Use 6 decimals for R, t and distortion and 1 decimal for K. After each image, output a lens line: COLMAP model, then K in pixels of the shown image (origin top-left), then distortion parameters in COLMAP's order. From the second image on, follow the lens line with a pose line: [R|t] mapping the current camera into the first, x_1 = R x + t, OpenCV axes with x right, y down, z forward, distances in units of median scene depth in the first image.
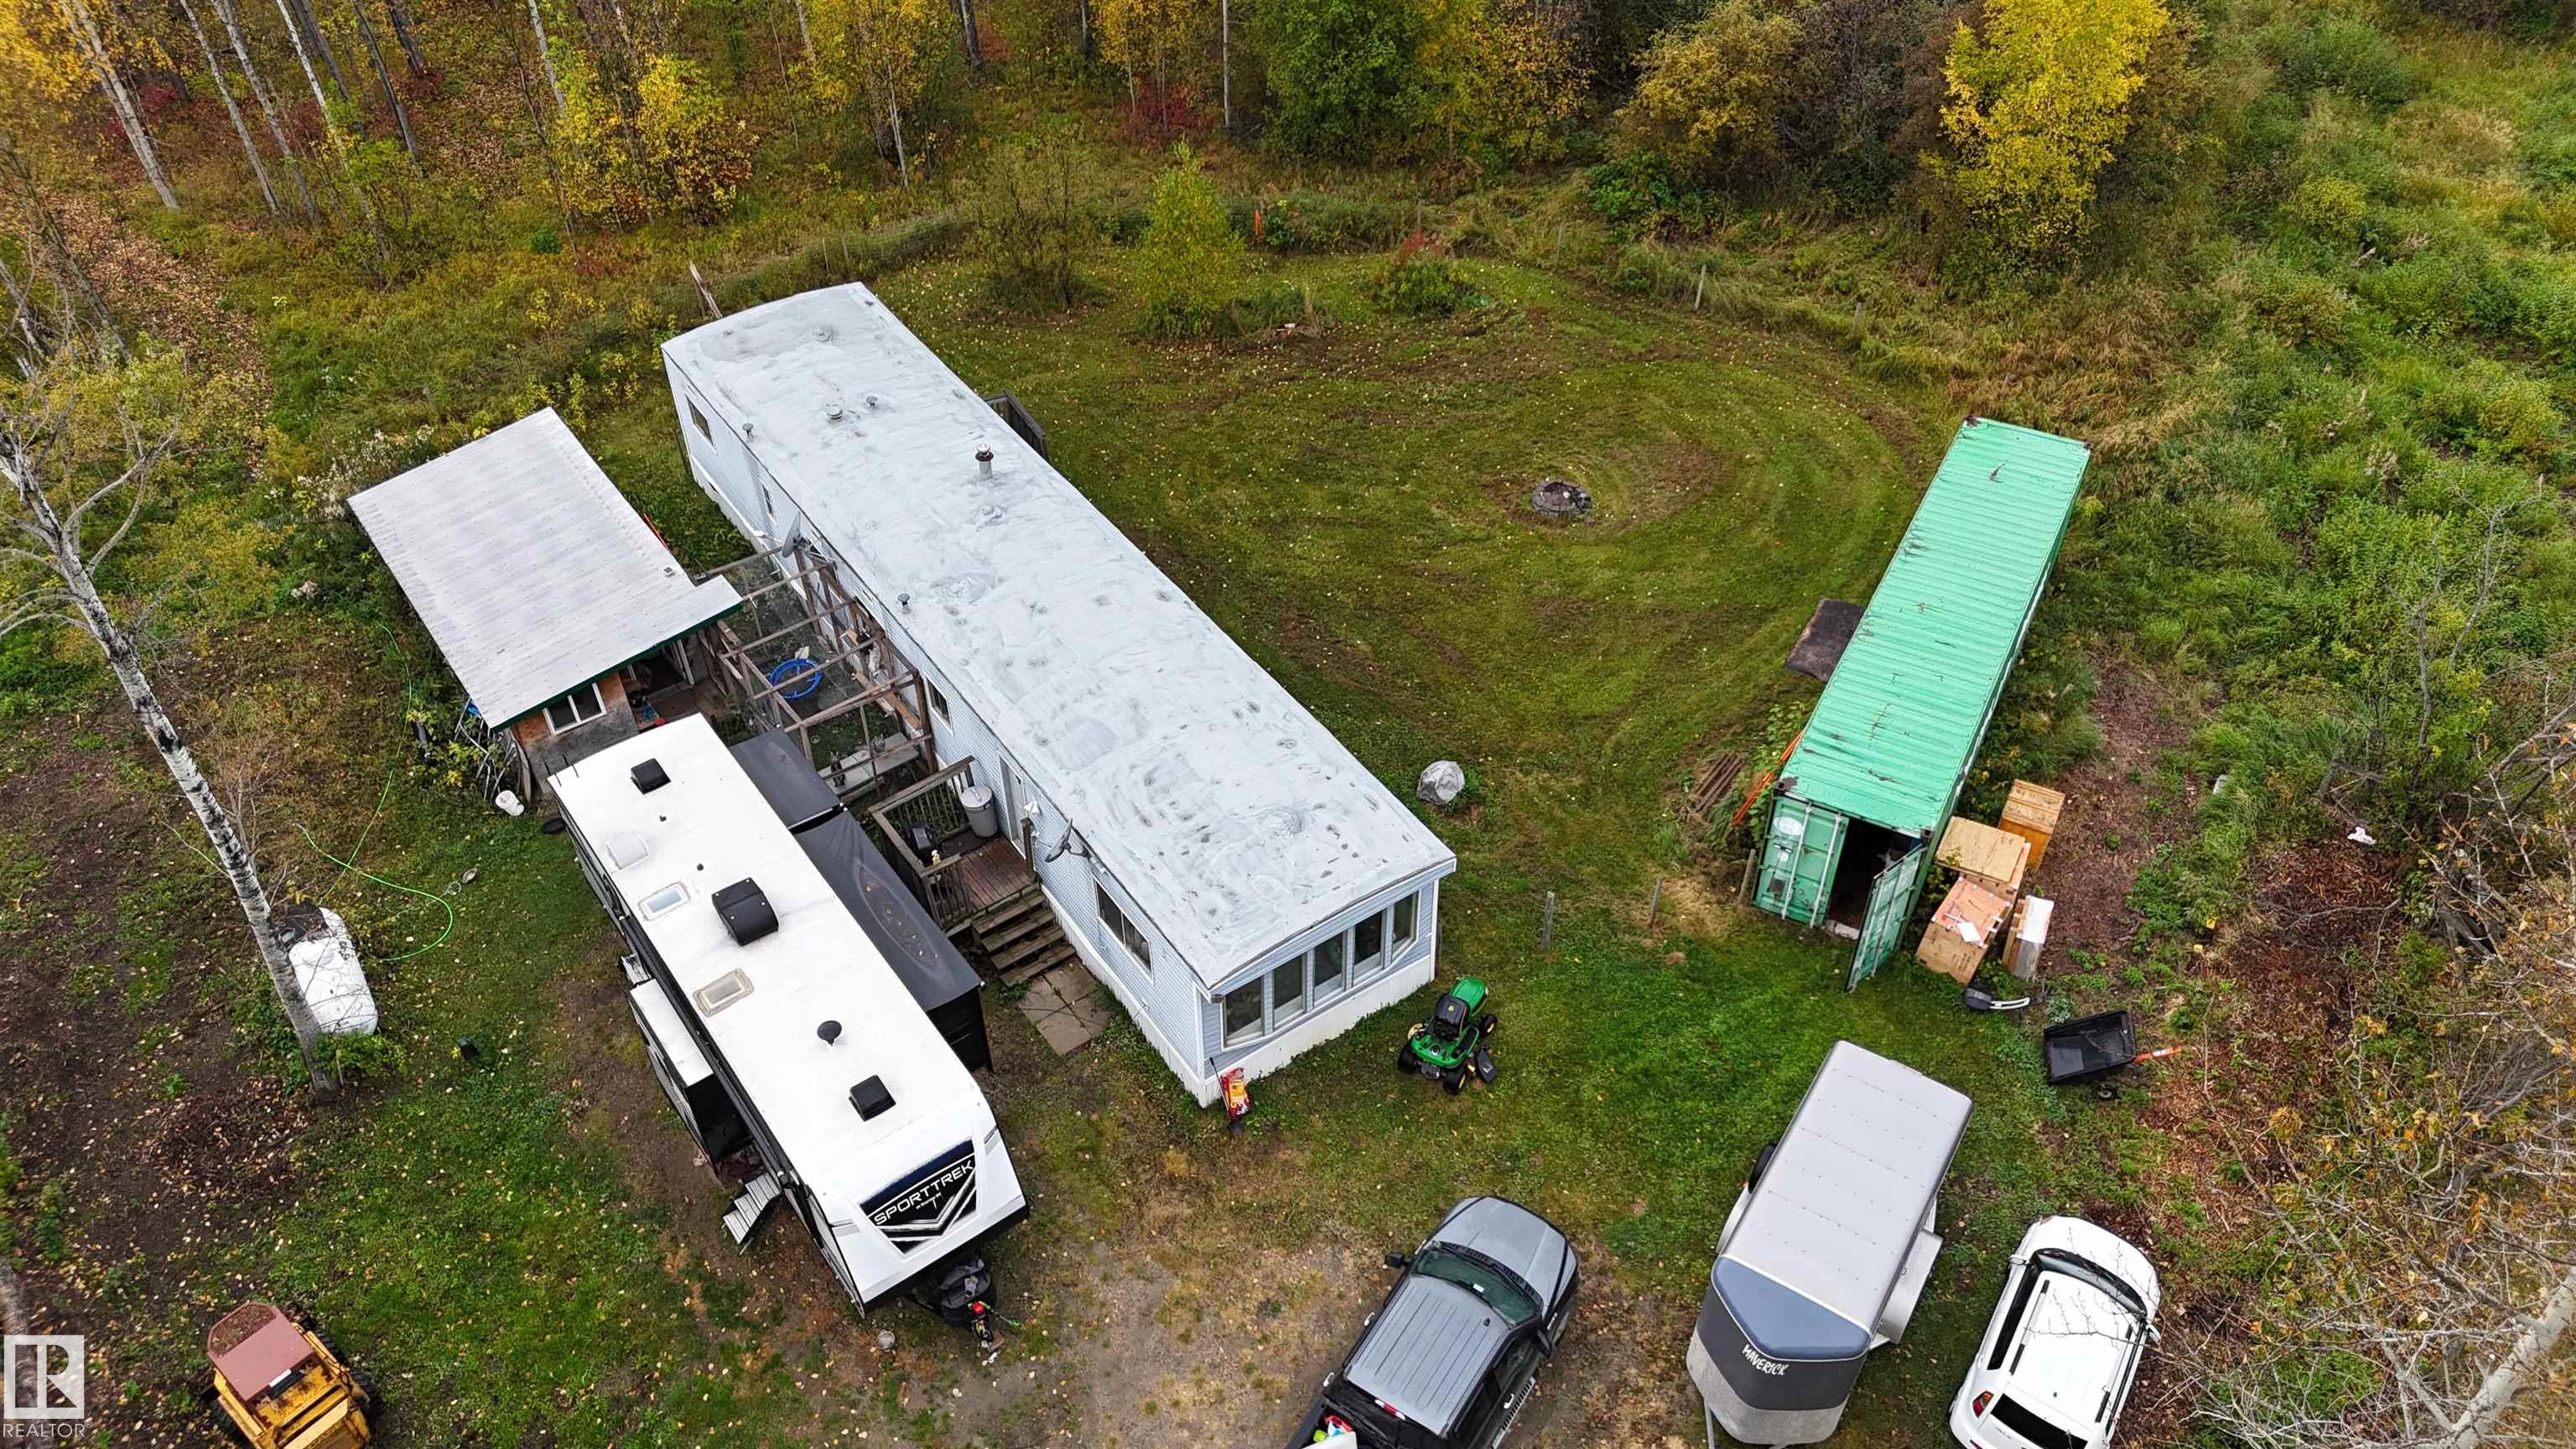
lens RADIAL K [[1900.1, 0, 1301.1], [0, 1900.1, 726.4], [0, 0, 1]] dist [0.073617, -0.076750]
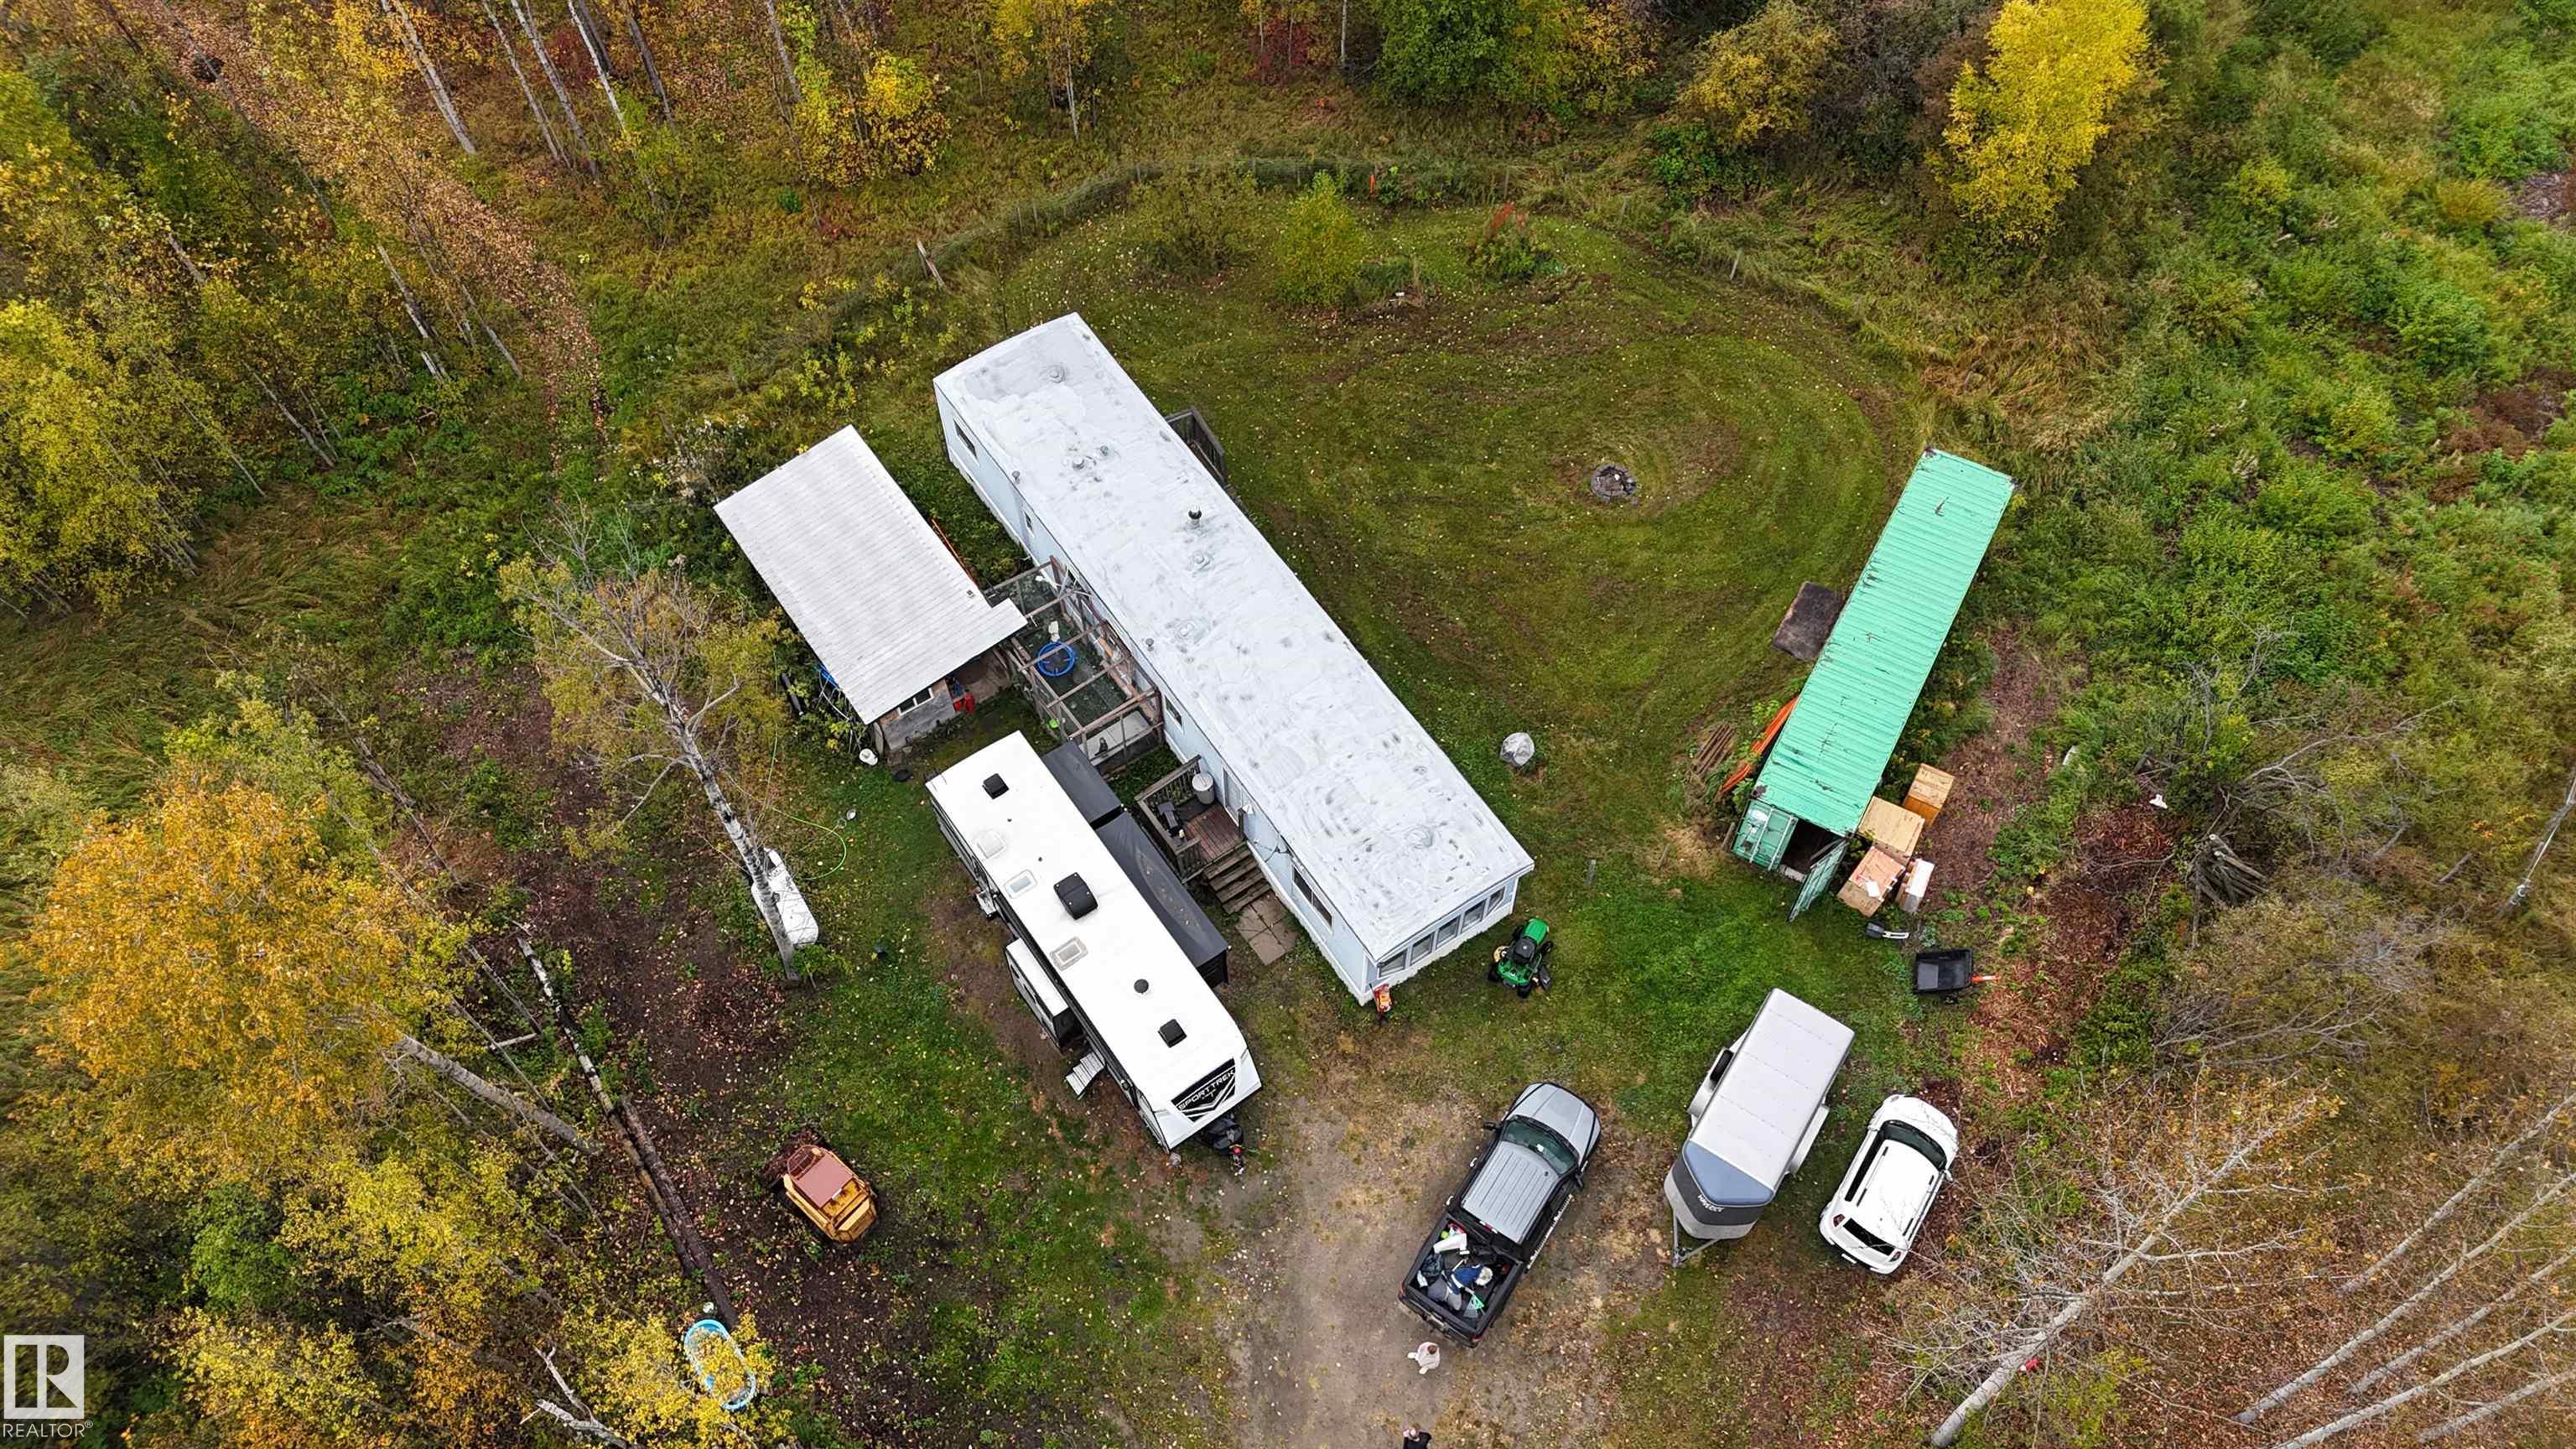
lens RADIAL K [[1900.1, 0, 1300.6], [0, 1900.1, 734.9], [0, 0, 1]] dist [0.073617, -0.076750]
pose [[0.999869, 0.016123, -0.001554, -0.090530], [-0.015130, 0.963886, 0.265885, -0.372423], [0.005785, -0.265827, 0.964003, -0.379947]]
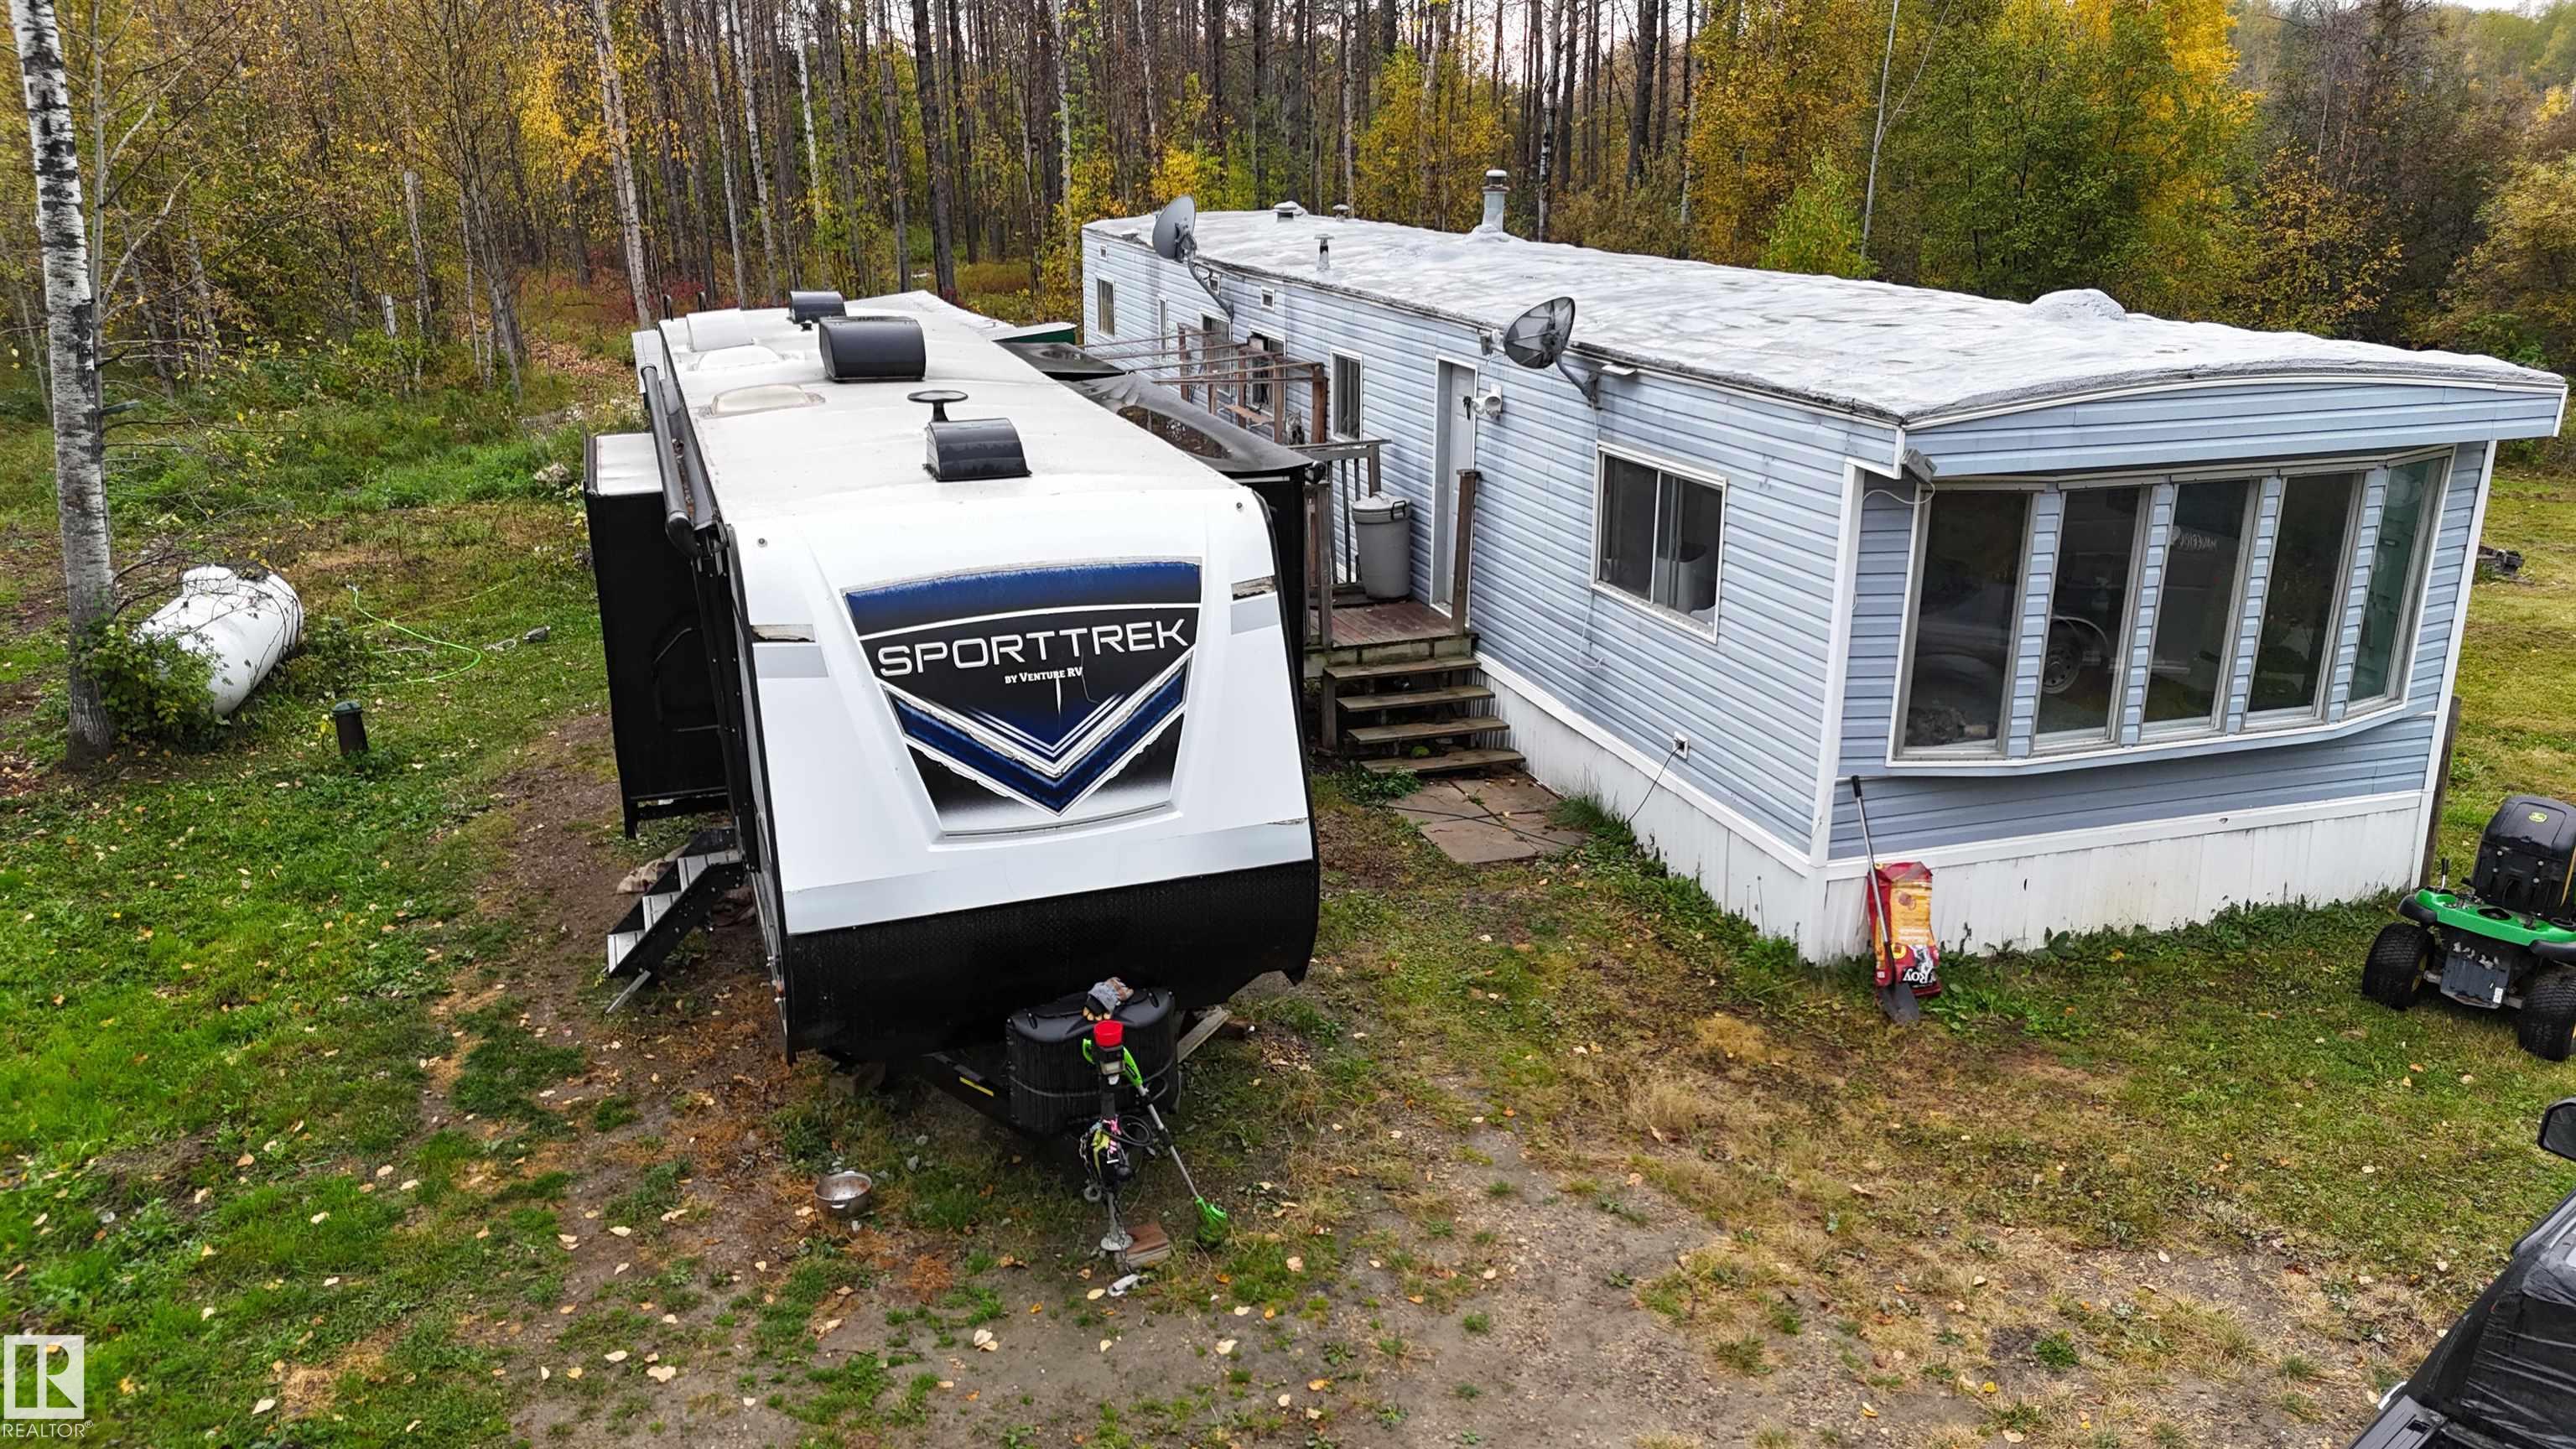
lens RADIAL K [[1900.1, 0, 1285.5], [0, 1900.1, 722.0], [0, 0, 1]] dist [0.073617, -0.076750]
pose [[0.955479, 0.093403, -0.279886, -0.043338], [-0.205180, 0.892009, -0.402767, 0.294689], [0.212041, 0.442262, 0.871460, 0.548141]]
